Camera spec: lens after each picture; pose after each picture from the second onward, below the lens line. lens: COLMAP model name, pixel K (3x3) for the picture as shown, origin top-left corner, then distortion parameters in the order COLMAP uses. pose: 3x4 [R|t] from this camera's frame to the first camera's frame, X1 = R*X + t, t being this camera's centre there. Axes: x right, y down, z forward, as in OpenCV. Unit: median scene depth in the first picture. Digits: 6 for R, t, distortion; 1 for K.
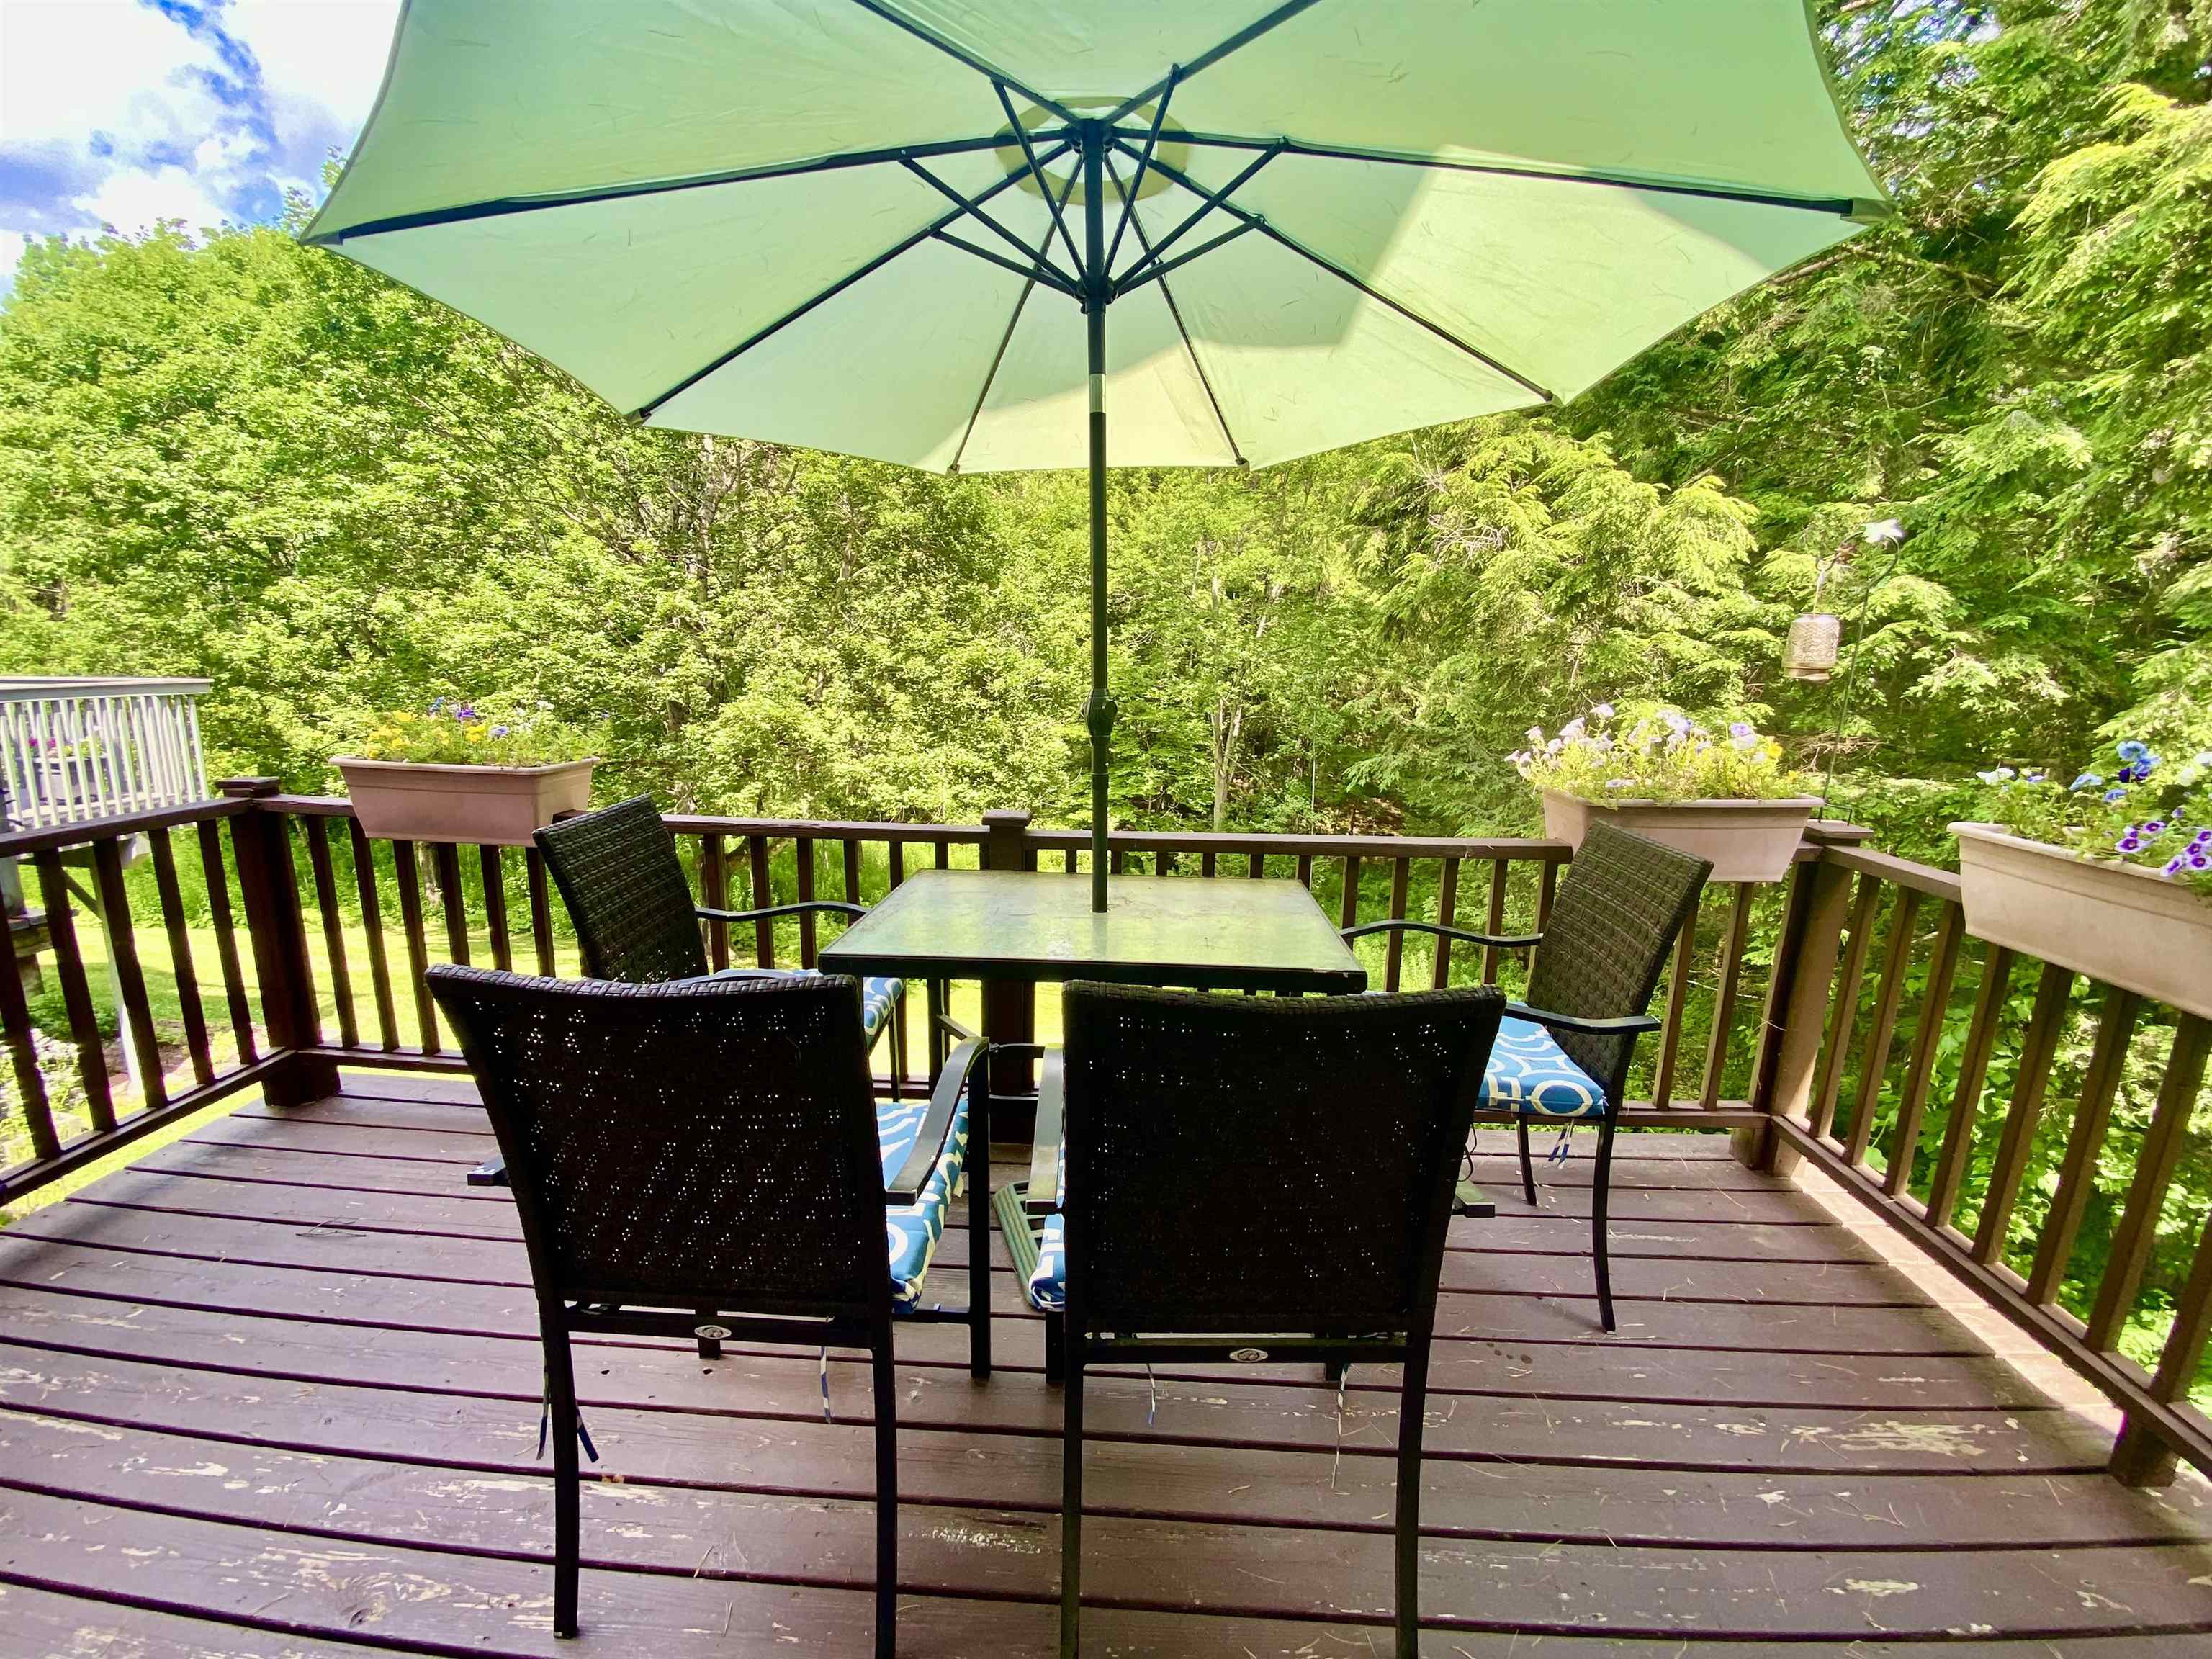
lens RADIAL K [[904.5, 0, 1100.6], [0, 904.5, 833.1], [0, 0, 1]] dist [0.016625, -0.017456]
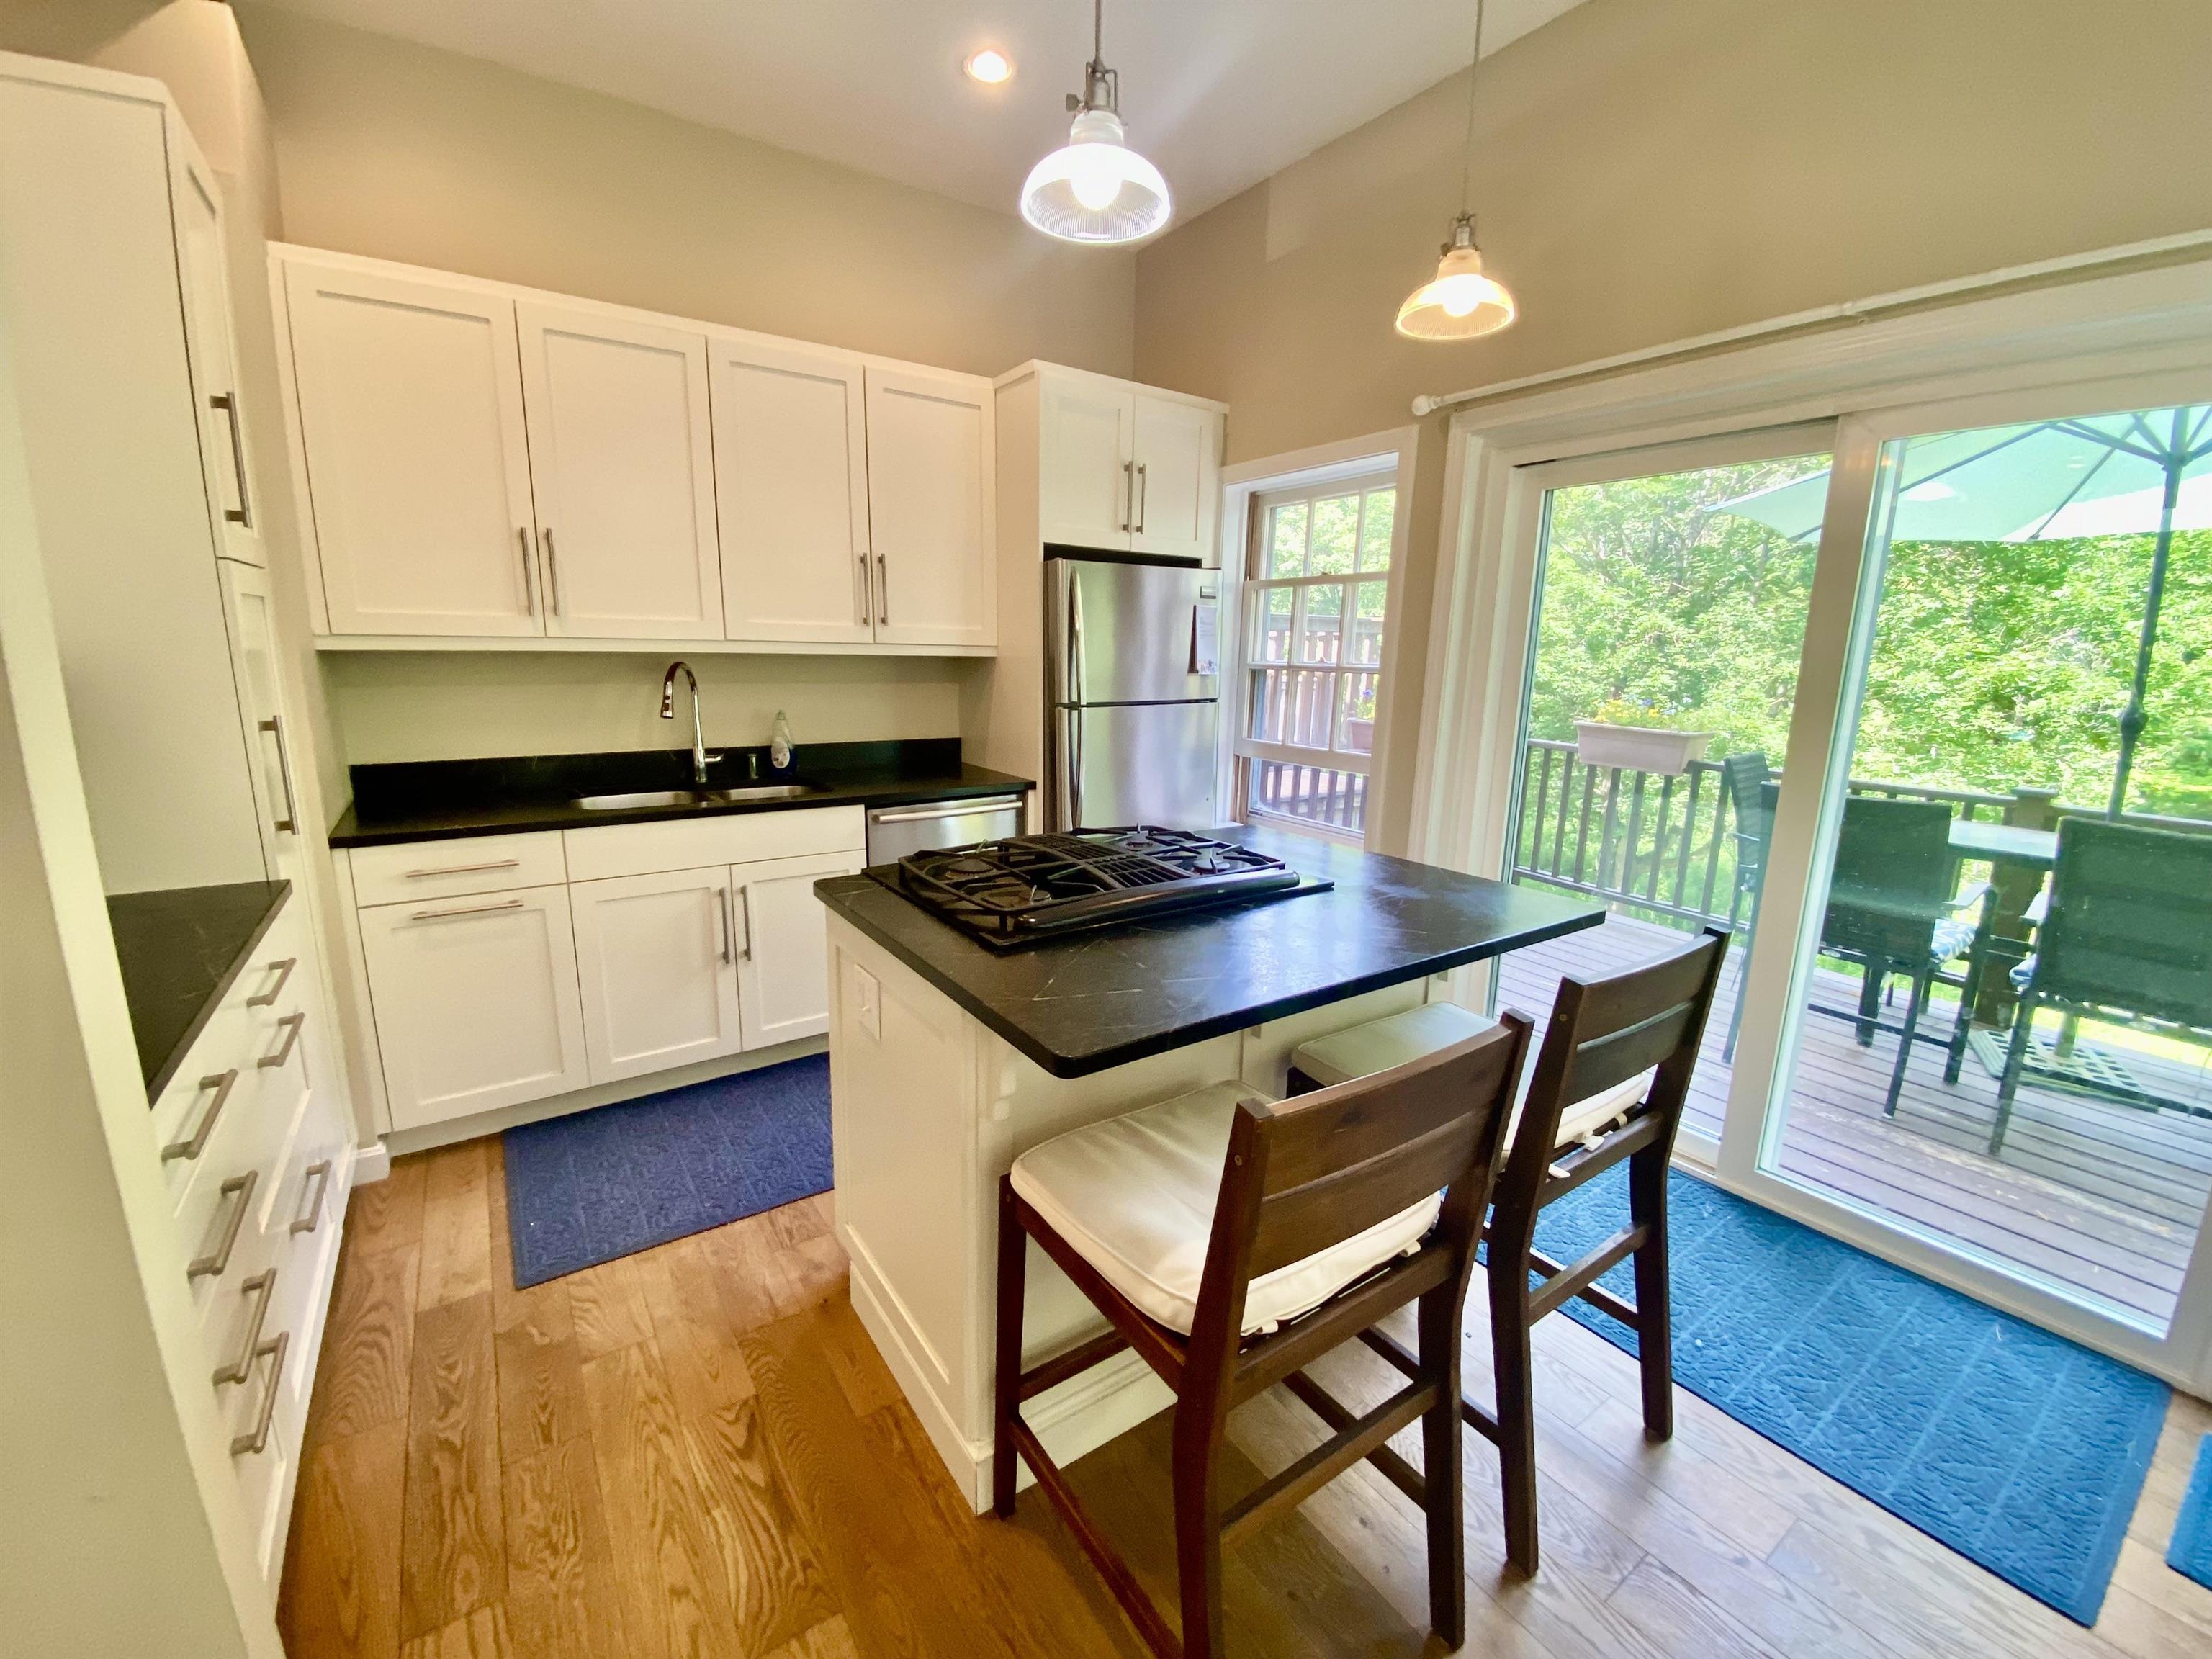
lens RADIAL K [[904.5, 0, 1100.6], [0, 904.5, 833.1], [0, 0, 1]] dist [0.016625, -0.017456]
pose [[0.614628, 0.153426, -0.773752, 0.017608], [-0.160189, 0.984740, 0.068017, 0.031557], [0.772381, 0.082142, 0.629826, -0.175370]]
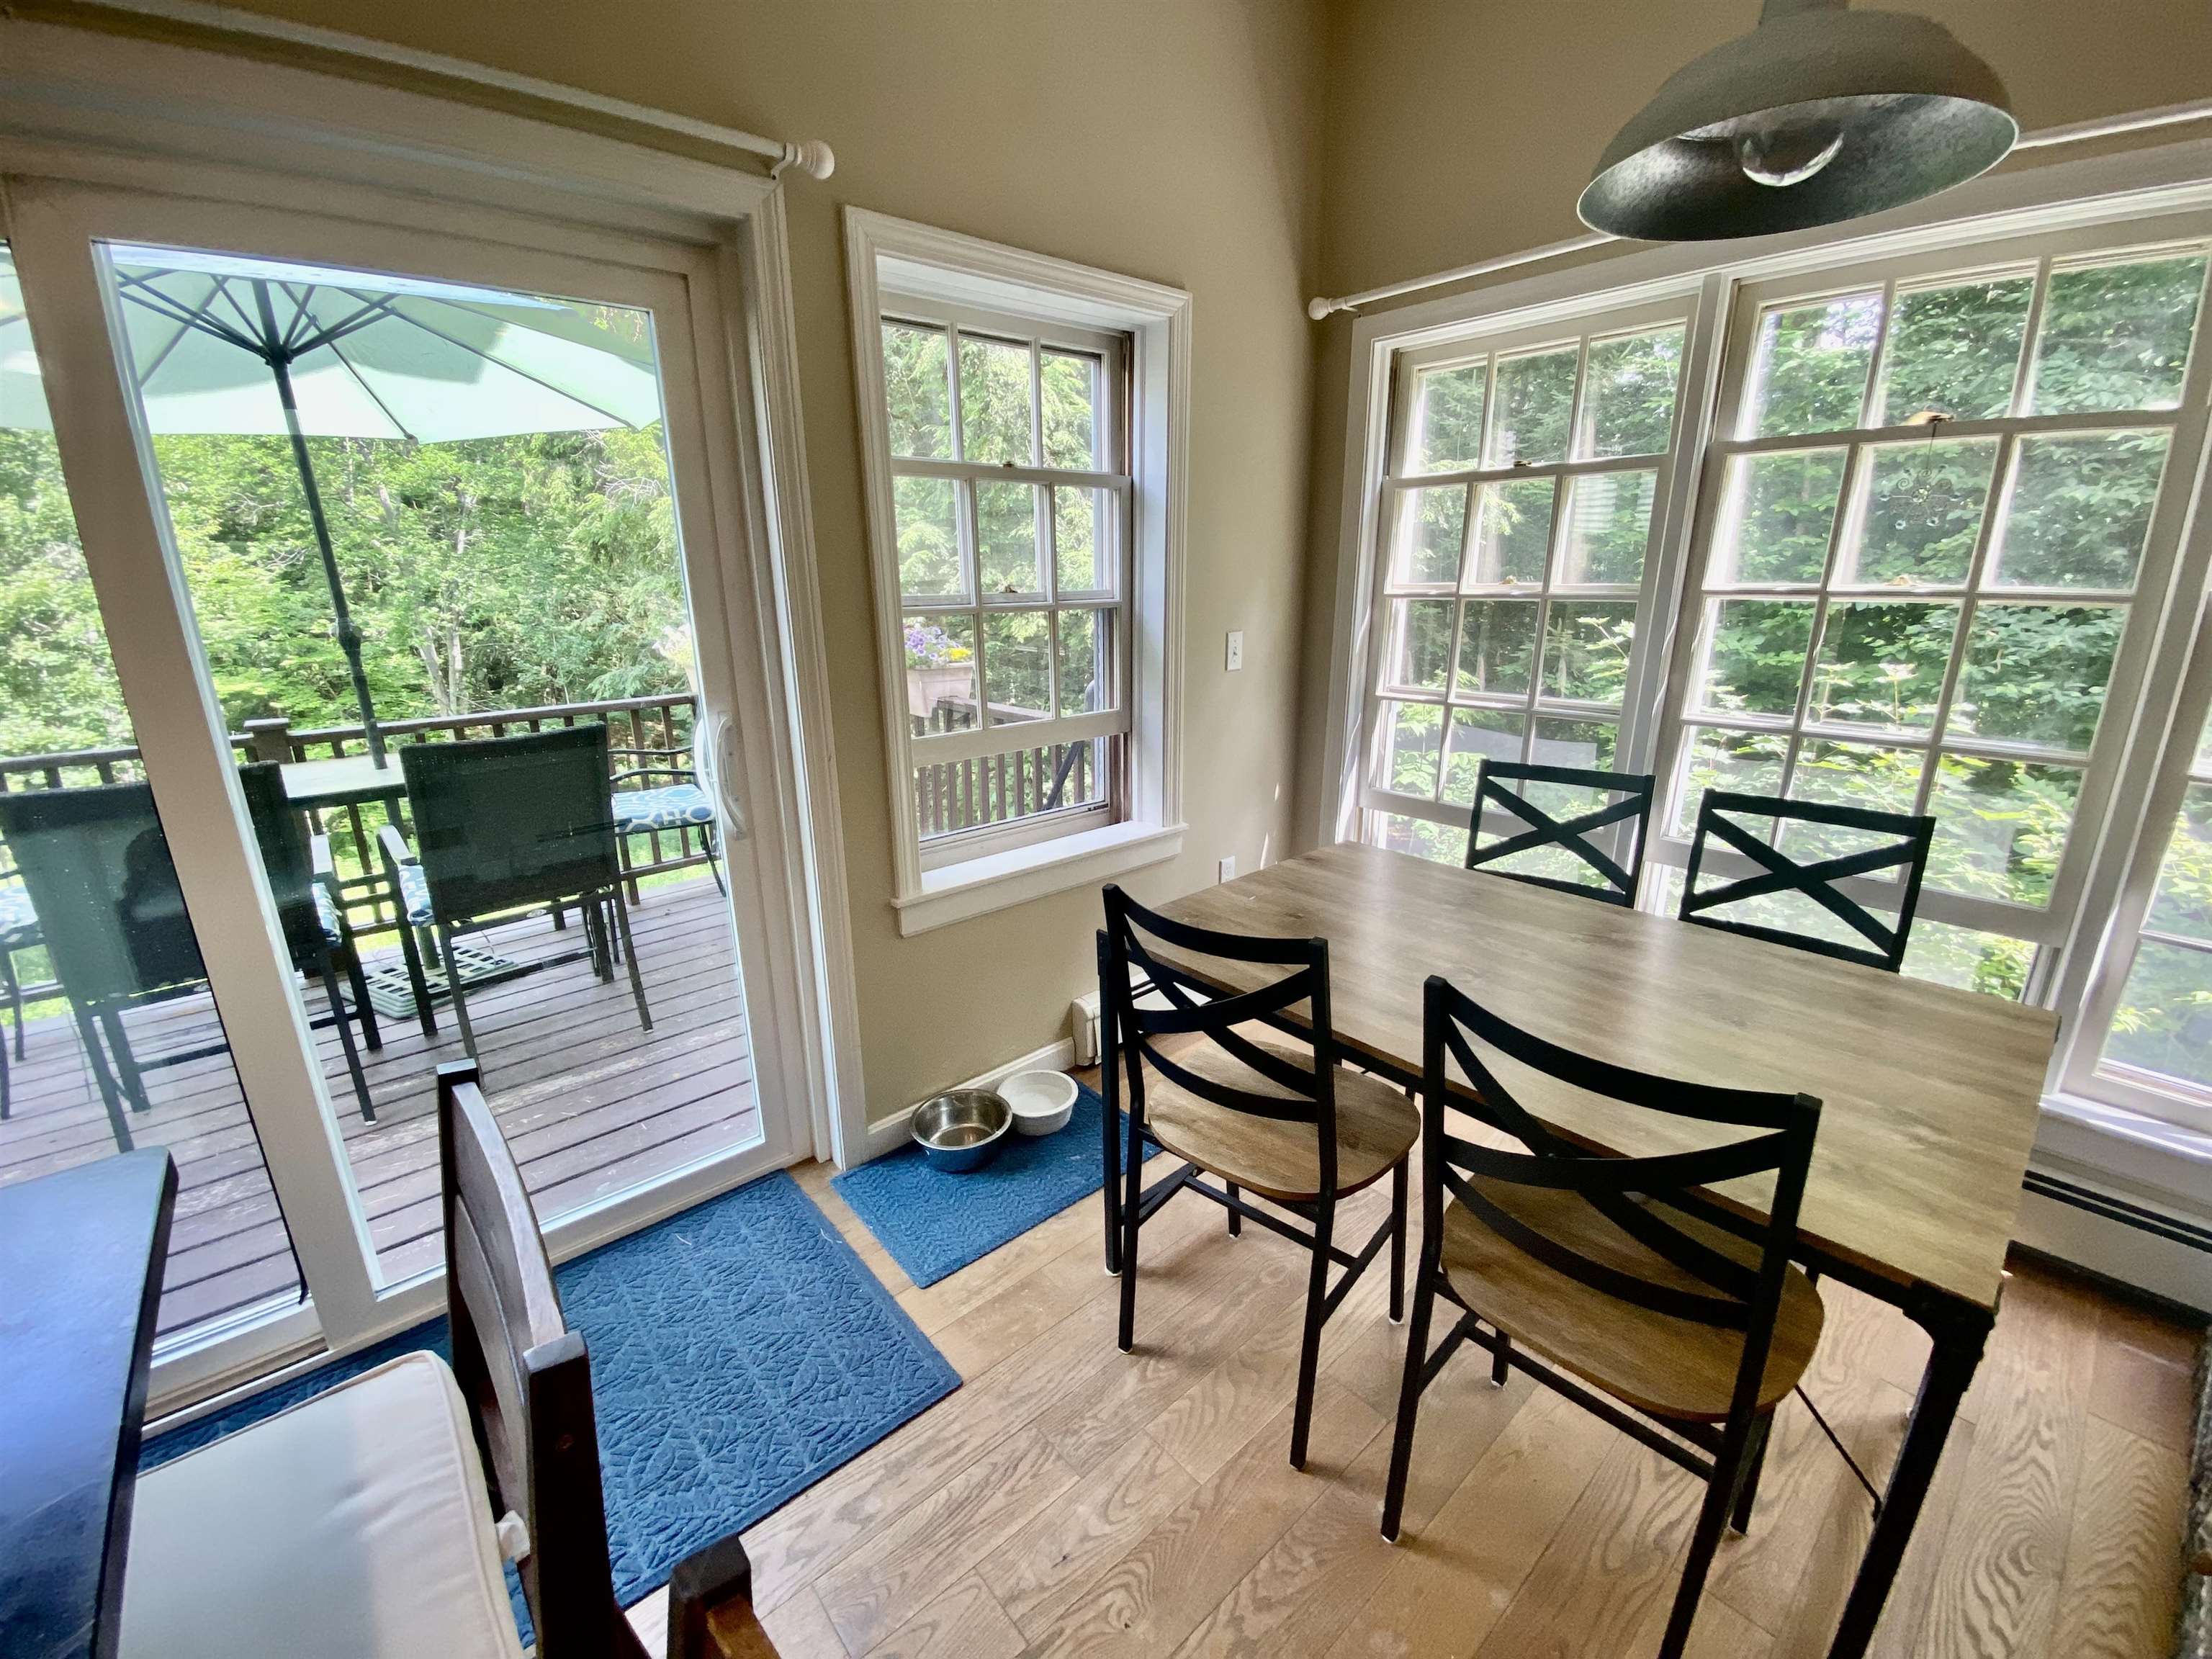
lens RADIAL K [[904.5, 0, 1100.6], [0, 904.5, 833.1], [0, 0, 1]] dist [0.016625, -0.017456]
pose [[0.724268, -0.216444, 0.654666, -0.020947], [0.155237, 0.976264, 0.151029, 0.021124], [-0.671816, -0.007757, 0.740677, -0.131050]]
